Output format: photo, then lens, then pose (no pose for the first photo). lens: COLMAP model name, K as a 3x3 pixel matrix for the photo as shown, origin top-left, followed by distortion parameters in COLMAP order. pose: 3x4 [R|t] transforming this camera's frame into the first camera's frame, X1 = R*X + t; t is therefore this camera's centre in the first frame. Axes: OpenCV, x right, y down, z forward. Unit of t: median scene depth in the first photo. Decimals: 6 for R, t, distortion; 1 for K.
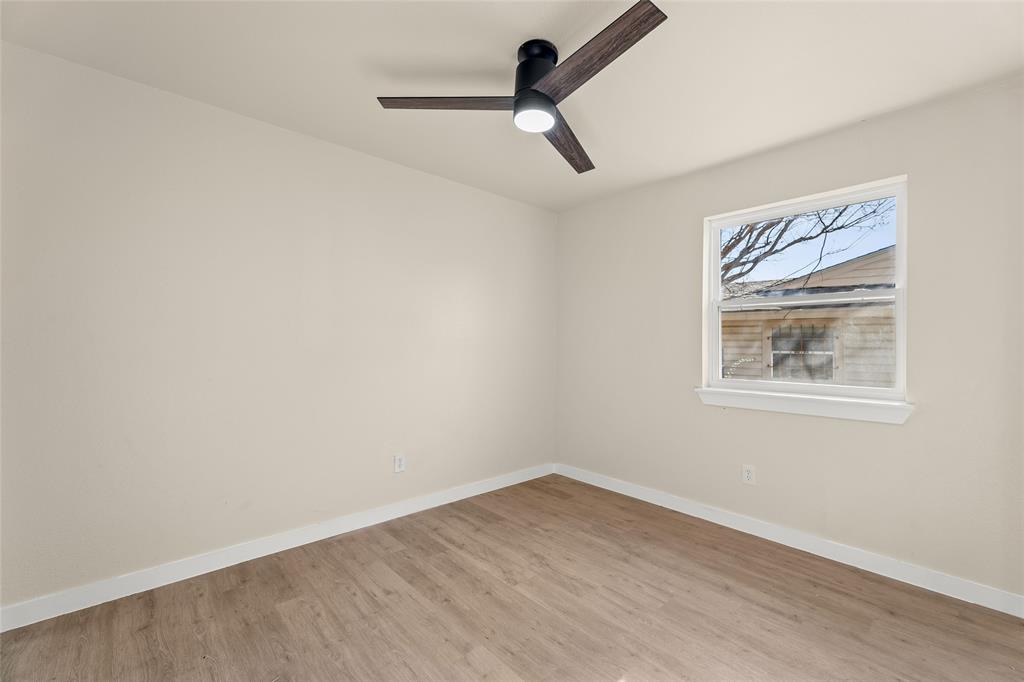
lens RADIAL K [[435.9, 0, 508.9], [0, 435.9, 342.2], [0, 0, 1]] dist [0.008607, 0.000397]
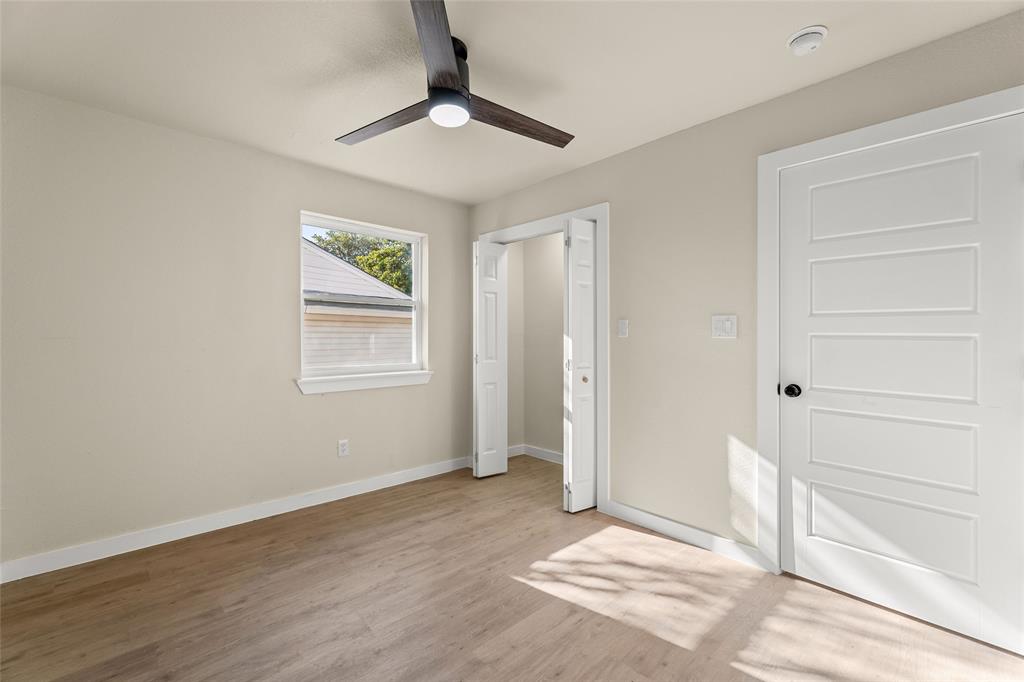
lens RADIAL K [[435.9, 0, 518.0], [0, 435.9, 339.6], [0, 0, 1]] dist [0.008607, 0.000397]
pose [[-0.045819, -0.008257, 0.998916, -0.707714], [-0.011568, 0.999903, 0.007734, -0.001131], [-0.998883, -0.011201, -0.045910, 0.659295]]
